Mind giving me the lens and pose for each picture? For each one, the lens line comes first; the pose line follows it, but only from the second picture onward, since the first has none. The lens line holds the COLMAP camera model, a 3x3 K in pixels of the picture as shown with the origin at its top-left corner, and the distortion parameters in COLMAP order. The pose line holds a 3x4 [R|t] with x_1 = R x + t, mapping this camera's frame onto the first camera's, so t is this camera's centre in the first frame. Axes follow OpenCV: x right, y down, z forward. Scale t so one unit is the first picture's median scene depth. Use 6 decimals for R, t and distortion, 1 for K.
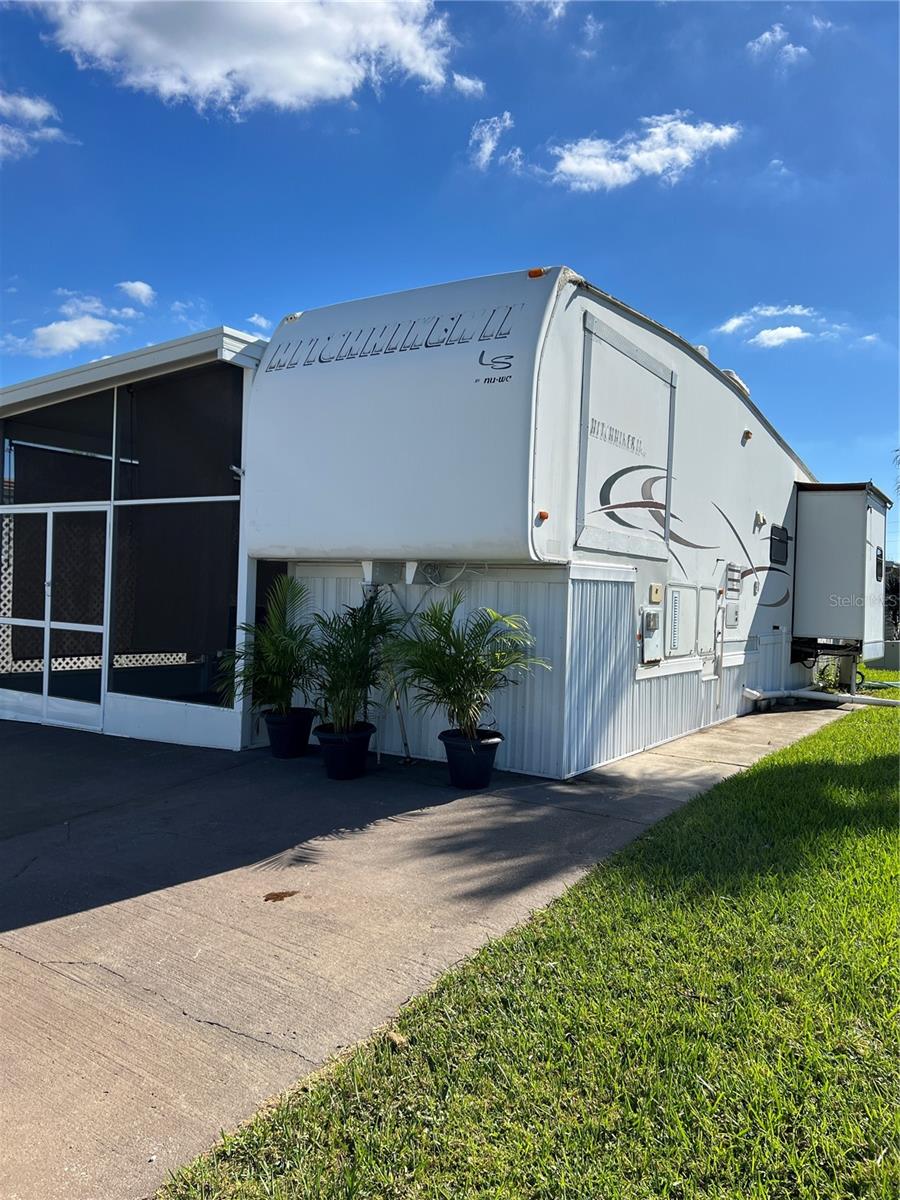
lens RADIAL K [[930.6, 0, 450.0], [0, 930.6, 600.0], [0, 0, 1]] dist [-0.001781, -0.001072]
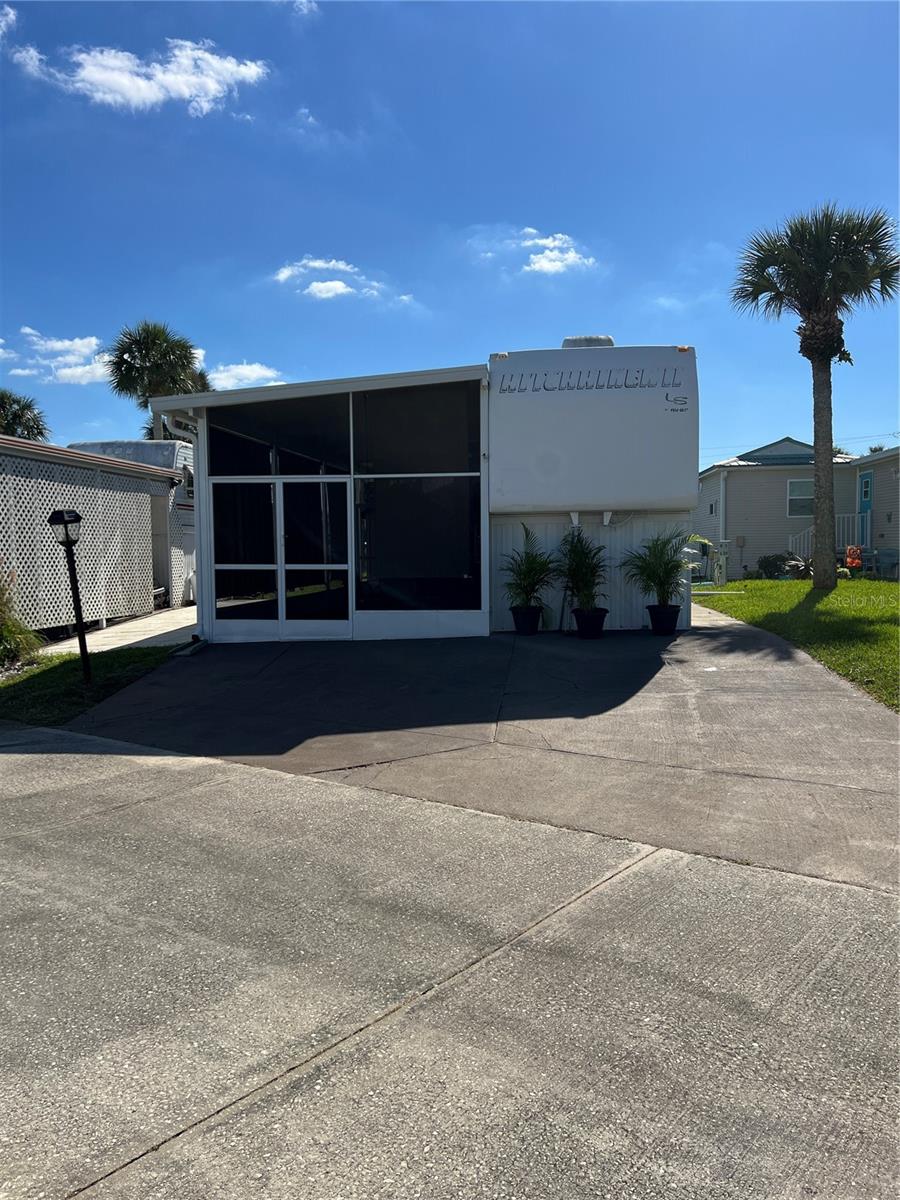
lens RADIAL K [[901.8, 0, 450.0], [0, 901.8, 600.0], [0, 0, 1]] dist [0.103125, -0.082665]
pose [[0.888298, -0.073497, 0.453348, -0.808009], [0.044878, 0.996279, 0.073583, -0.011058], [-0.457069, -0.045019, 0.888291, -0.273279]]
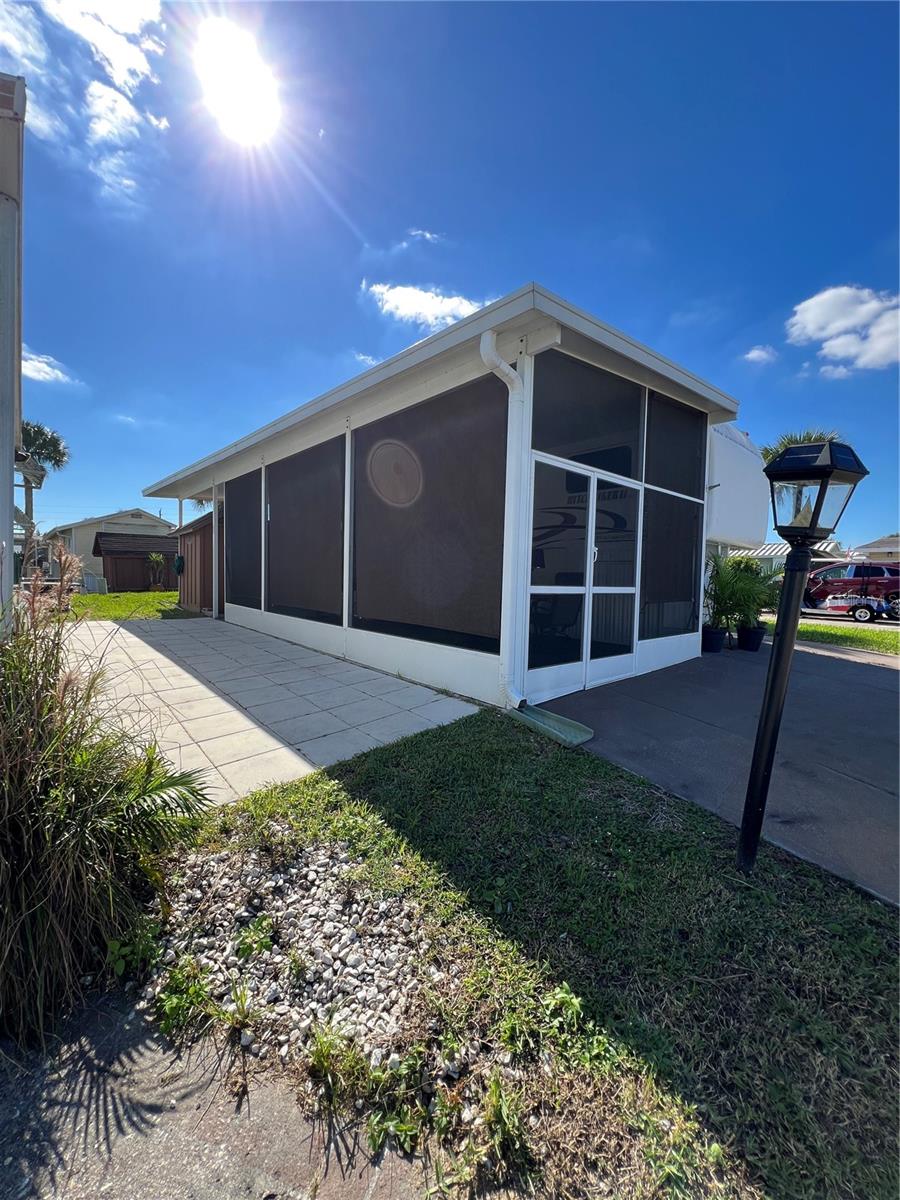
lens RADIAL K [[484.0, 0, 450.0], [0, 484.0, 600.0], [0, 0, 1]] dist [-0.000855, 0.000417]
pose [[0.254710, -0.075087, 0.964098, -0.971028], [-0.001772, 0.996943, 0.078114, -0.003633], [-0.967016, -0.021604, 0.253799, 1.008120]]
